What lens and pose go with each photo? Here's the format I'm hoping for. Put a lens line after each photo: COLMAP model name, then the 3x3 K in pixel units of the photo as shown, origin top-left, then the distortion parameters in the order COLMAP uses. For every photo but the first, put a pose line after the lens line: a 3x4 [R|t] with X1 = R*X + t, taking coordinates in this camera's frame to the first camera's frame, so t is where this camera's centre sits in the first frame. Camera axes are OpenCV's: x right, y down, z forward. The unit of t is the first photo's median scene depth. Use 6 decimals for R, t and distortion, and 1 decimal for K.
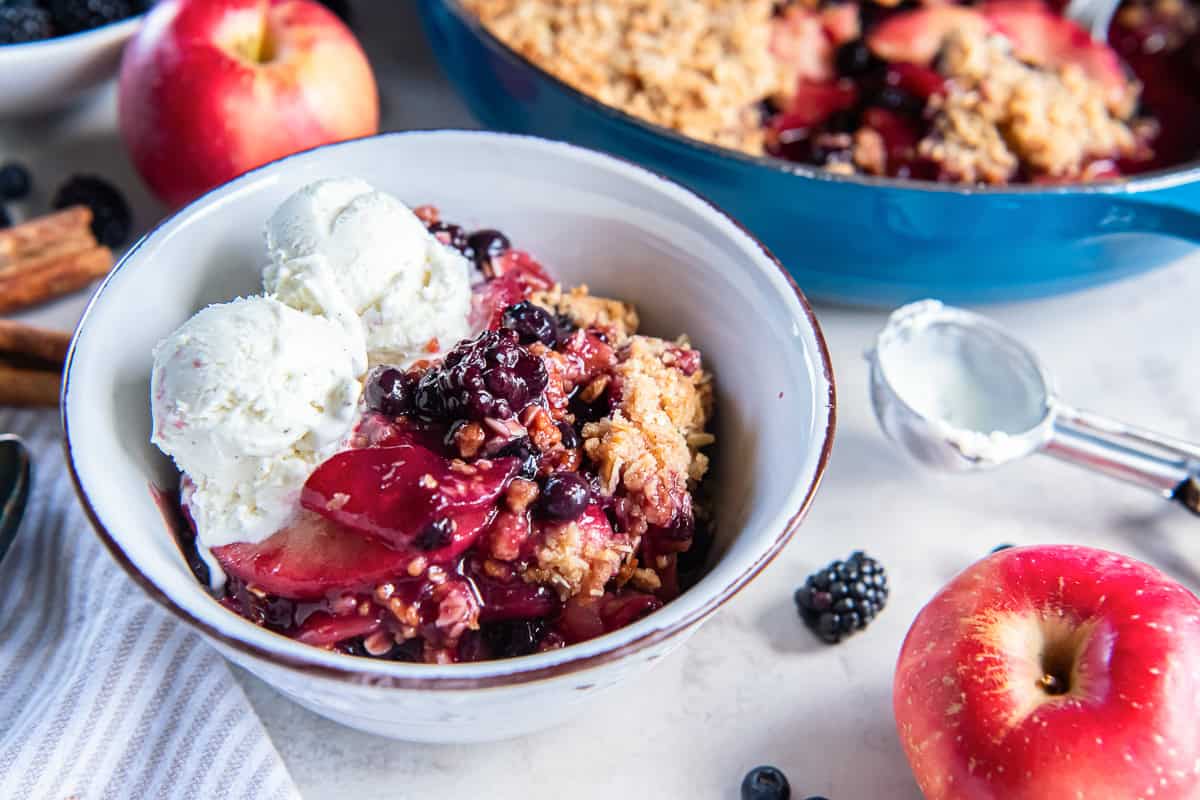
lens RADIAL K [[1704.3, 0, 635.8], [0, 1704.3, 401.4], [0, 0, 1]] dist [-0.015739, -0.101677]
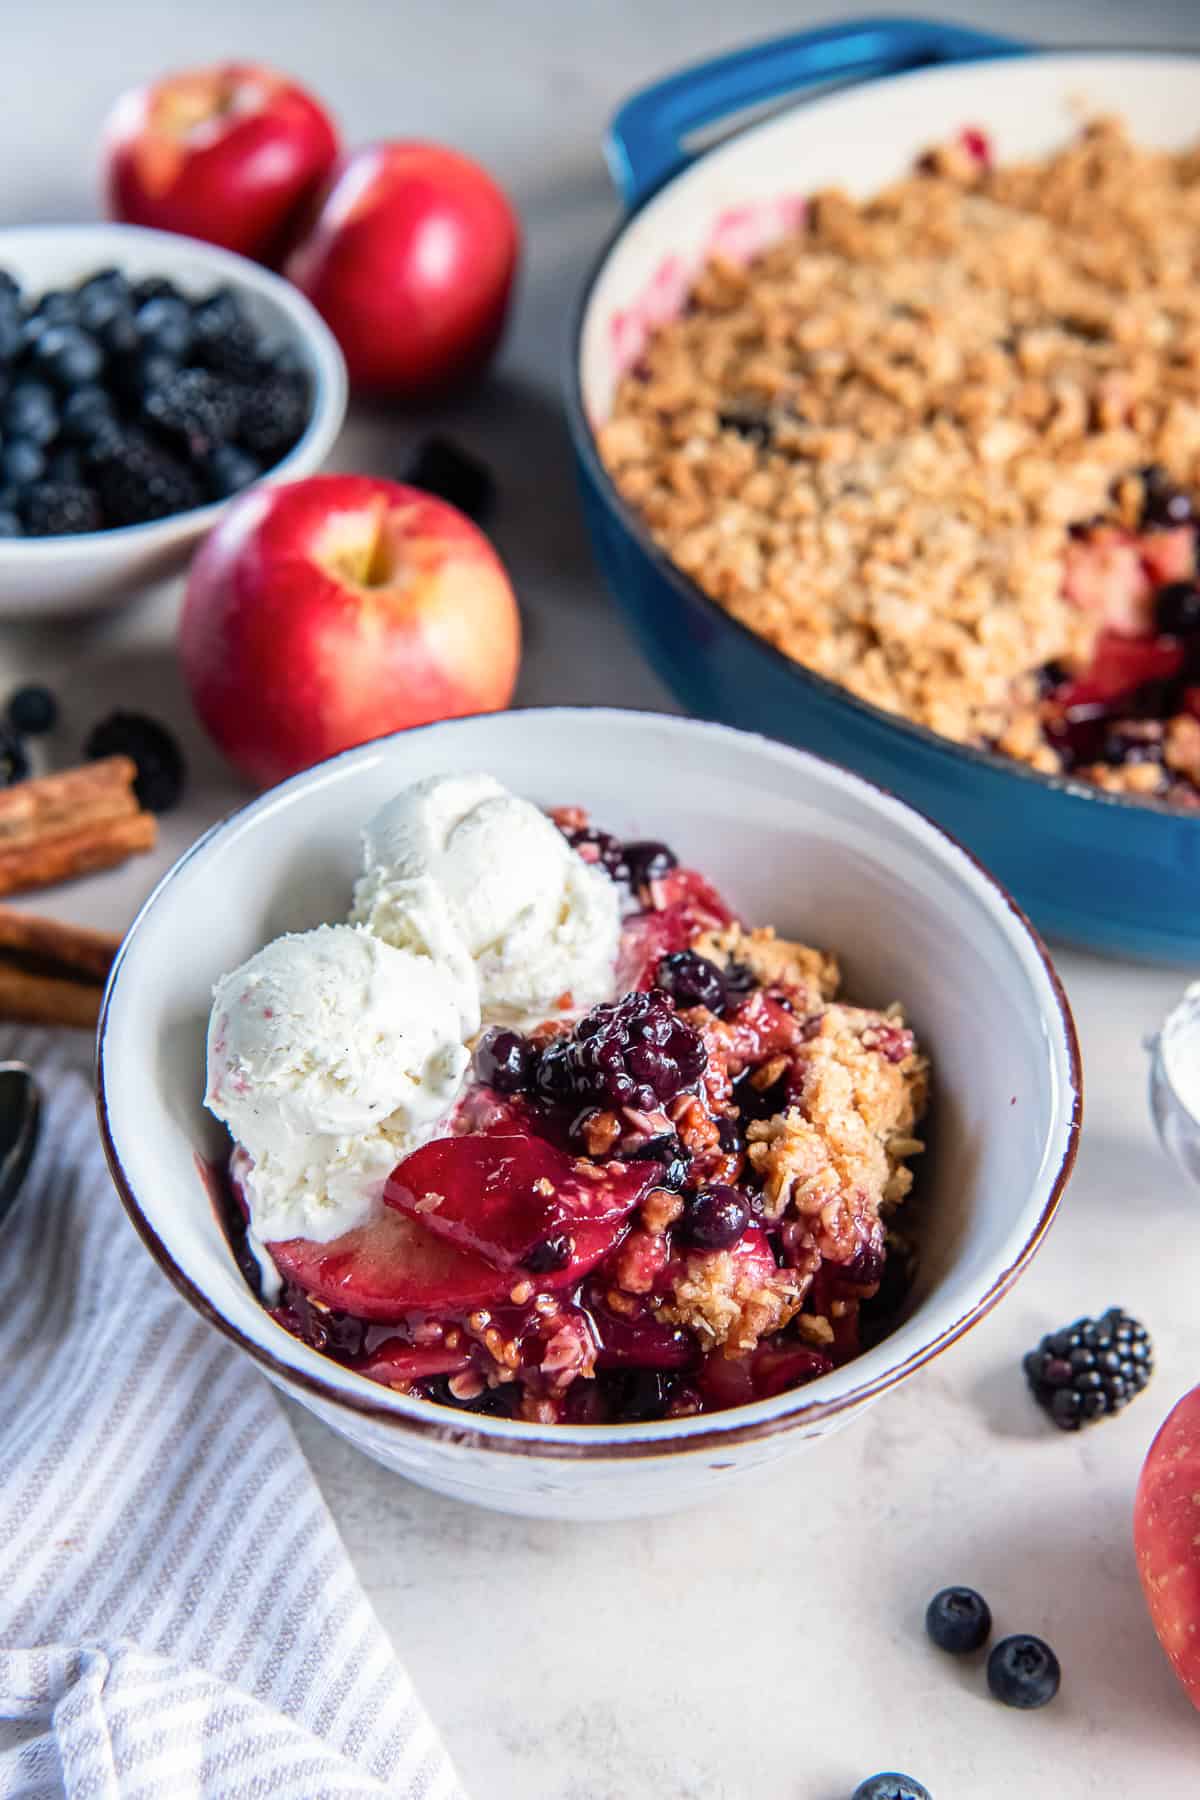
lens RADIAL K [[2556.5, 0, 597.5], [0, 2556.5, 940.9], [0, 0, 1]] dist [-0.015739, -0.101677]
pose [[0.991336, 0.071480, -0.110199, 0.022219], [-0.073919, 0.997098, -0.018202, -0.041252], [0.108578, 0.026190, 0.993743, -0.156916]]
